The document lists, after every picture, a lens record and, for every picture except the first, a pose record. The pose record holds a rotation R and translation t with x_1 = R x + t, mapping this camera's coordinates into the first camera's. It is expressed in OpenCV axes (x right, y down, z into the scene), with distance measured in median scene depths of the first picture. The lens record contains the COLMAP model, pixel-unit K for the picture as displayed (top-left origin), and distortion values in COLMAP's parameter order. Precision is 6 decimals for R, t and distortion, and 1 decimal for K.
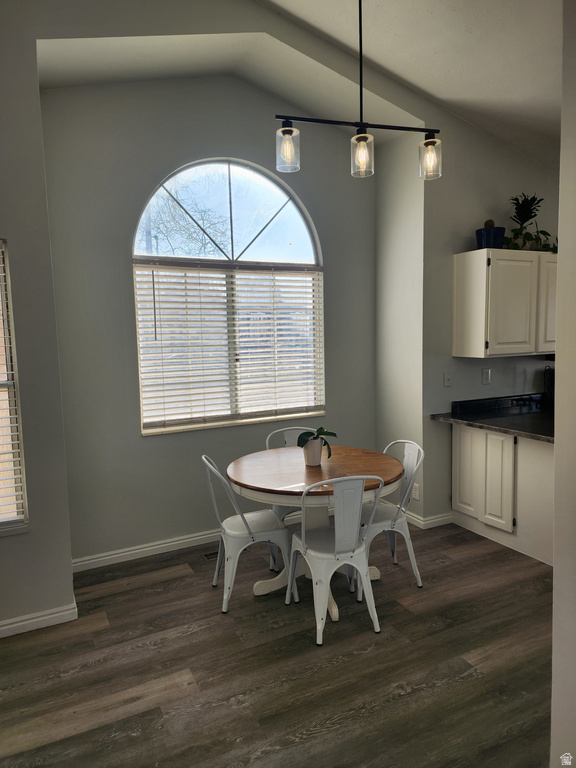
lens RADIAL K [[518.6, 0, 286.5], [0, 518.6, 374.2], [0, 0, 1]] dist [0.102745, -0.087667]
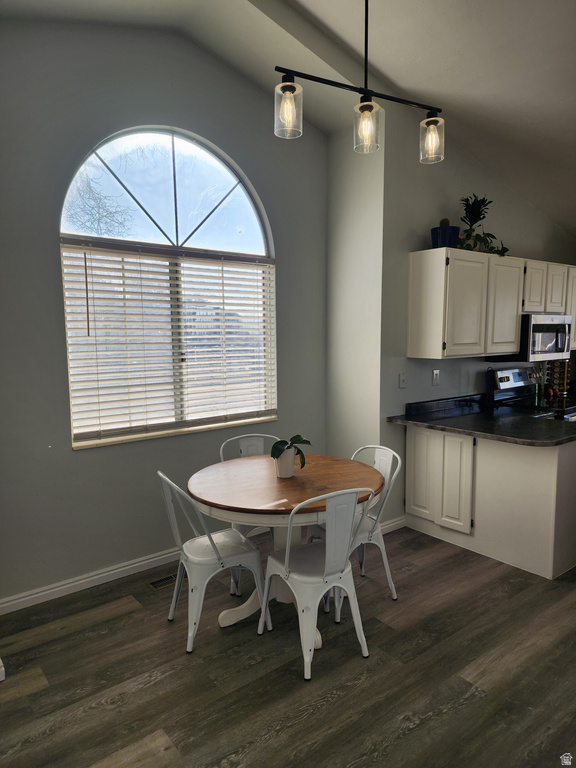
lens RADIAL K [[515.9, 0, 288.0], [0, 515.9, 384.0], [0, 0, 1]] dist [0.090509, -0.076688]
pose [[0.978481, -0.005763, 0.206259, -0.111178], [0.002176, 0.999842, 0.017615, -0.001931], [-0.206328, -0.016787, 0.978339, 0.108213]]
